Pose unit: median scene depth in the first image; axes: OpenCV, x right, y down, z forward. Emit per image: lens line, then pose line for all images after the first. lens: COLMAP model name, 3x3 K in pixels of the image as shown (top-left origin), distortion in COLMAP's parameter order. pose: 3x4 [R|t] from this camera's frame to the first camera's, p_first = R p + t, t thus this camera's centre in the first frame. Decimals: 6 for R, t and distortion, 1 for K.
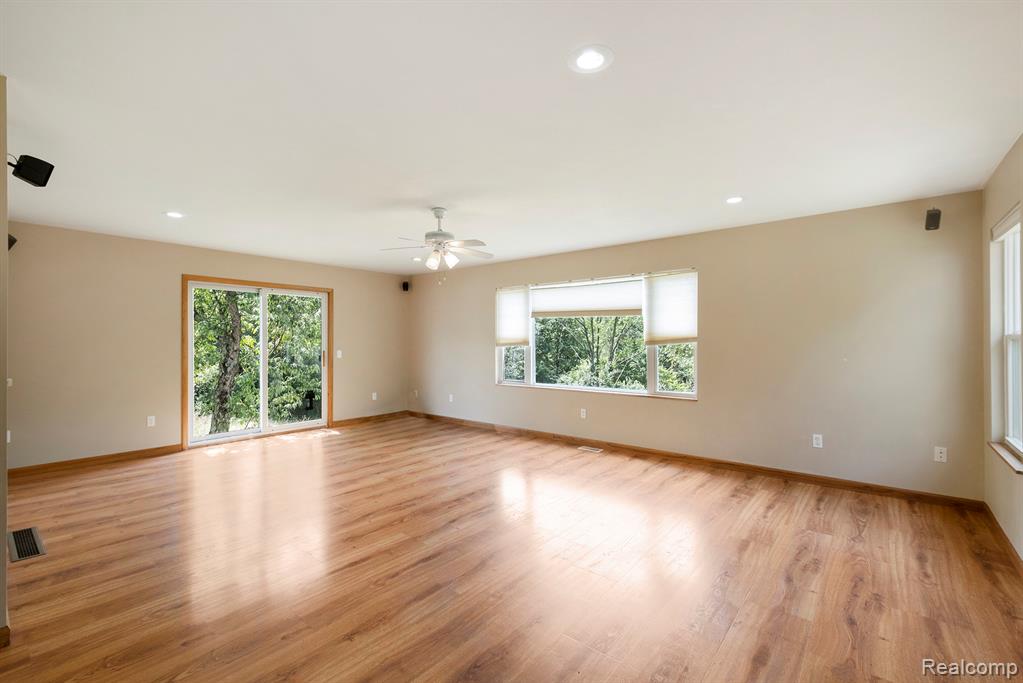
lens RADIAL K [[444.4, 0, 513.7], [0, 444.4, 342.4], [0, 0, 1]] dist [0.011093, -0.002836]
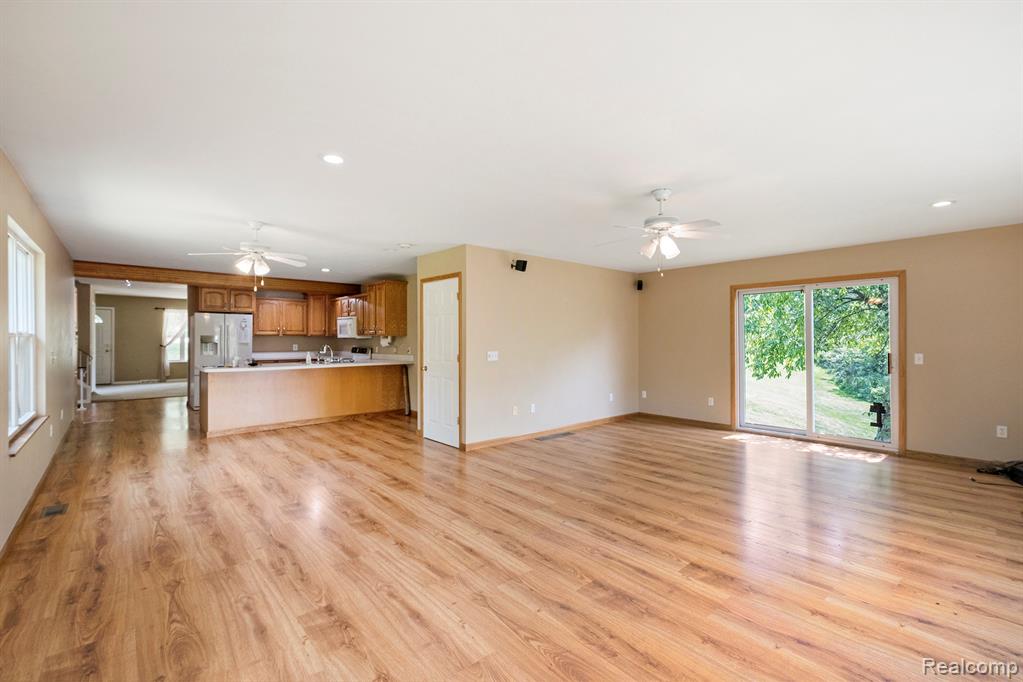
lens RADIAL K [[444.4, 0, 526.4], [0, 444.4, 345.7], [0, 0, 1]] dist [0.011093, -0.002836]
pose [[-0.153374, 0.009751, -0.988120, 0.845451], [-0.005348, 0.999928, 0.010697, 0.003647], [0.988154, 0.006925, -0.153311, 1.015334]]
